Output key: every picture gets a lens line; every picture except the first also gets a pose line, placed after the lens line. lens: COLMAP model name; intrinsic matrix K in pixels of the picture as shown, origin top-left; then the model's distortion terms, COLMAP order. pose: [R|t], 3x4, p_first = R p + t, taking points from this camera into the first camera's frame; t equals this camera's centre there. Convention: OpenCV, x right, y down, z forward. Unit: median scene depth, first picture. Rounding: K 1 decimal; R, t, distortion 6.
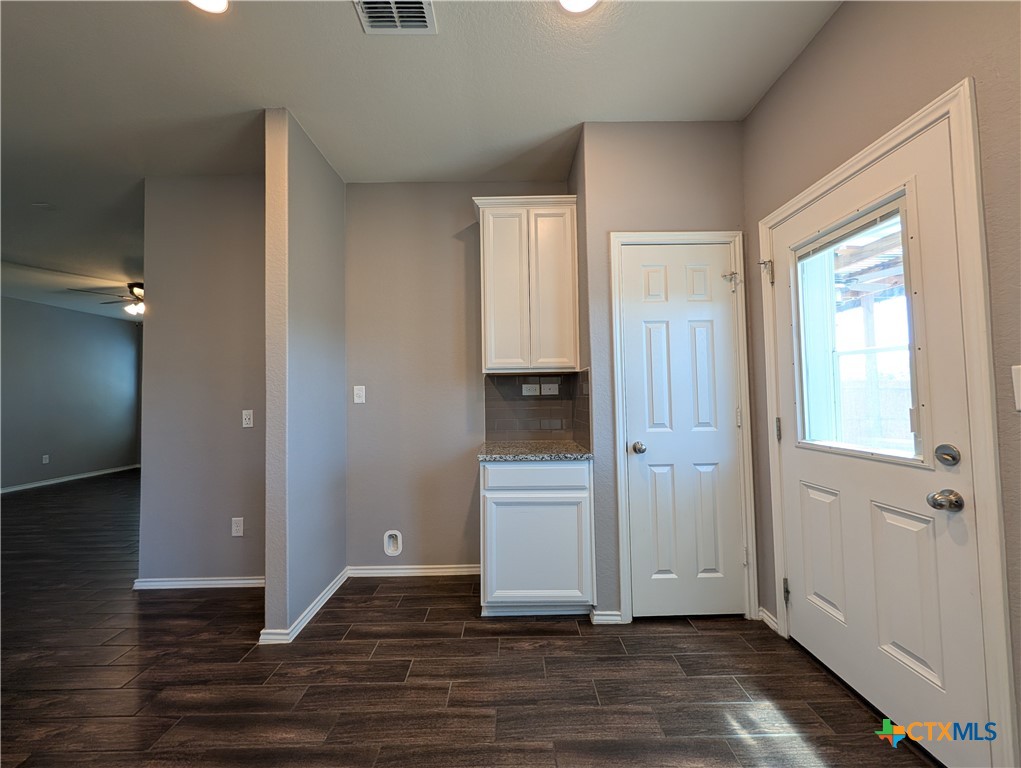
lens RADIAL K [[393.5, 0, 511.6], [0, 393.5, 380.6], [0, 0, 1]] dist [0.000977, 0.000186]
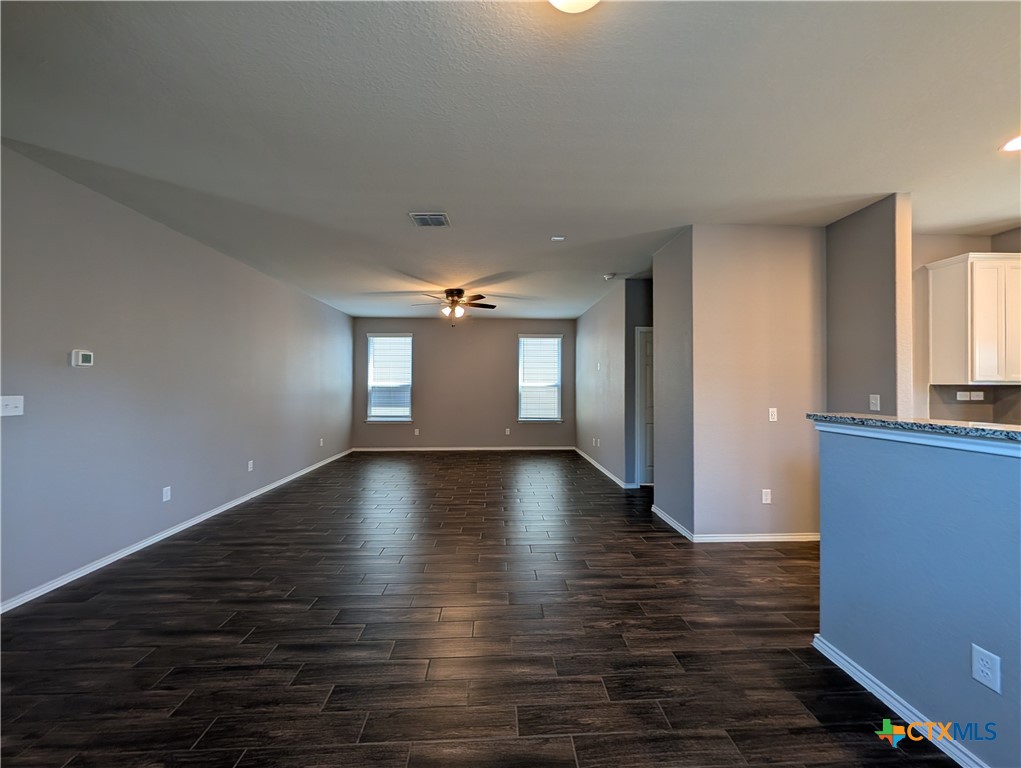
lens RADIAL K [[395.1, 0, 512.1], [0, 395.1, 380.0], [0, 0, 1]] dist [0.003519, 0.000212]
pose [[0.999136, 0.020253, 0.036288, -1.966153], [-0.021061, 0.999535, 0.022038, -0.036322], [-0.035825, -0.022783, 0.999098, -0.347646]]
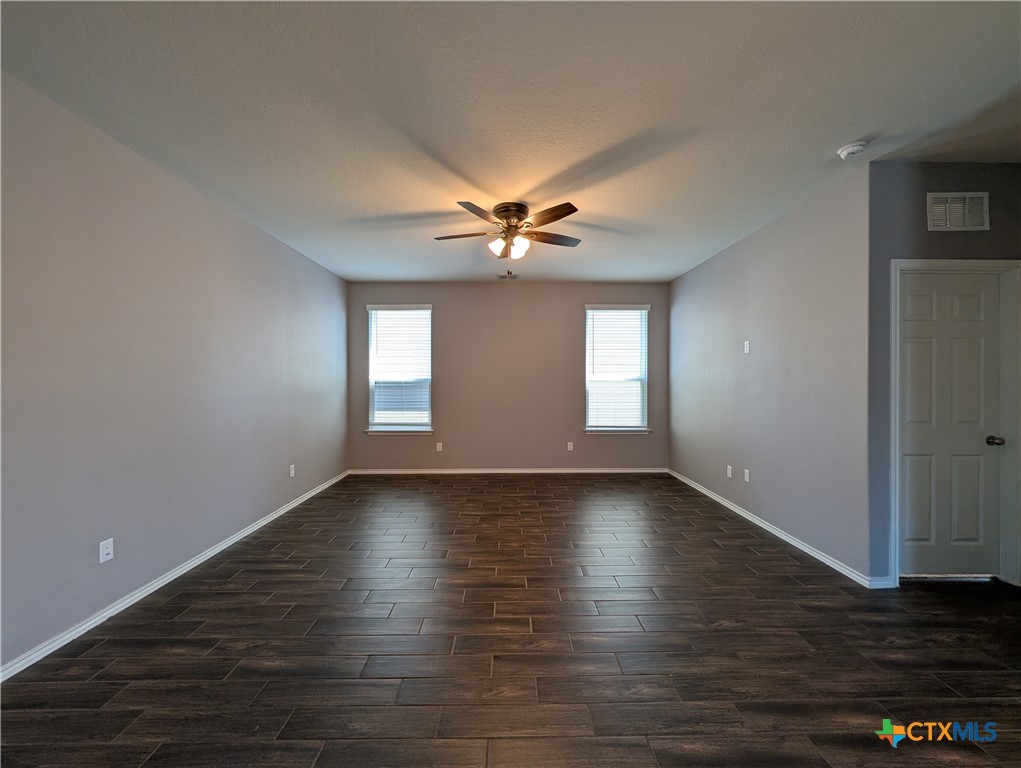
lens RADIAL K [[393.5, 0, 511.6], [0, 393.5, 380.6], [0, 0, 1]] dist [0.000977, 0.000186]
pose [[0.999862, 0.016411, 0.002416, -2.269434], [-0.016496, 0.999033, 0.040745, 0.011244], [-0.001745, -0.040779, 0.999167, 0.880978]]
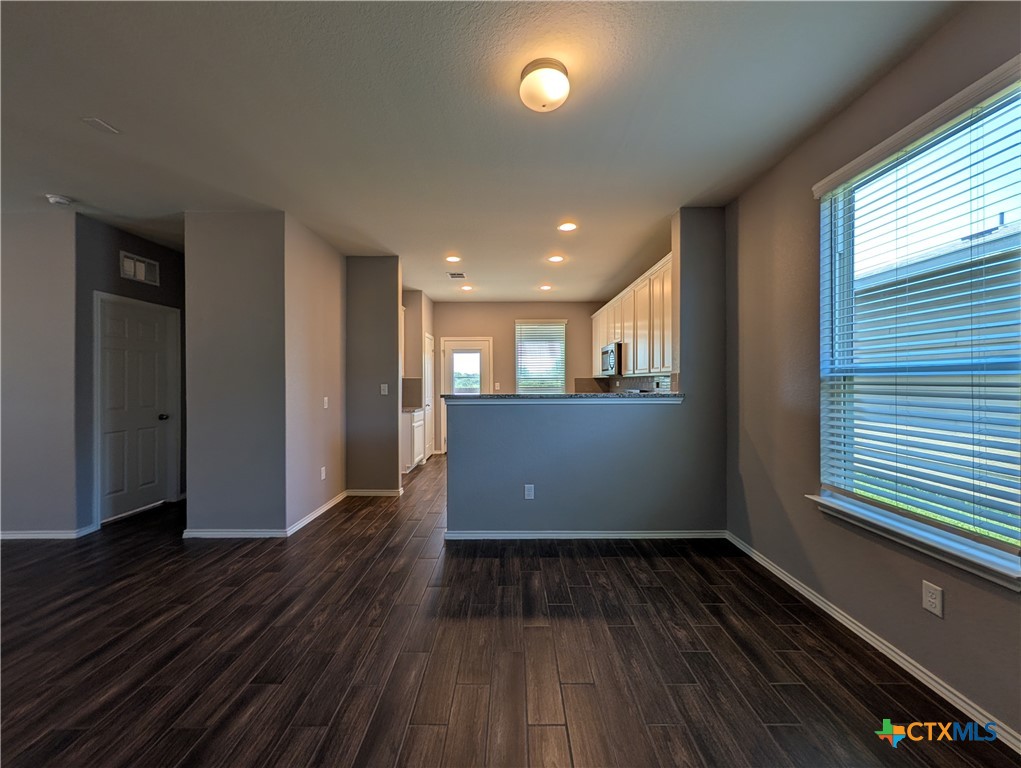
lens RADIAL K [[393.5, 0, 511.6], [0, 393.5, 380.6], [0, 0, 1]] dist [0.000977, 0.000186]
pose [[0.011596, 0.019666, 0.999739, -2.729837], [-0.034637, 0.999214, -0.019254, 0.018457], [-0.999333, -0.034404, 0.012268, 0.320242]]
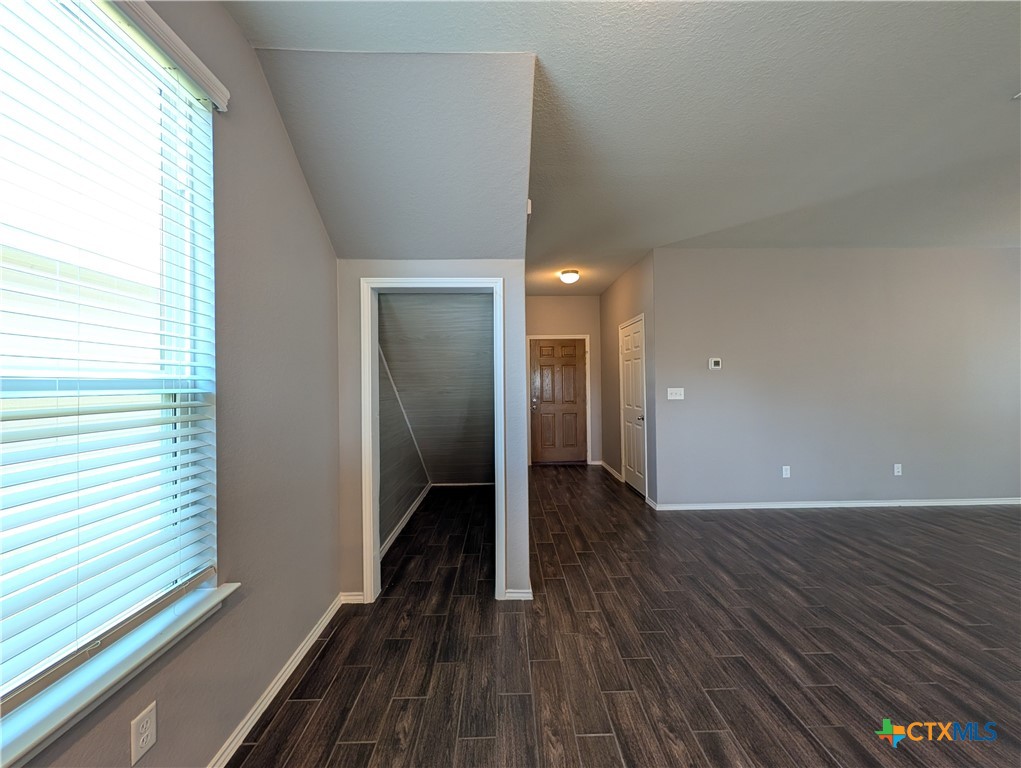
lens RADIAL K [[393.5, 0, 511.6], [0, 393.5, 380.6], [0, 0, 1]] dist [0.000977, 0.000186]
pose [[0.016017, 0.011115, -0.999810, -1.402479], [0.047456, 0.998803, 0.011864, -0.036423], [0.998745, -0.047637, 0.015470, -0.028508]]
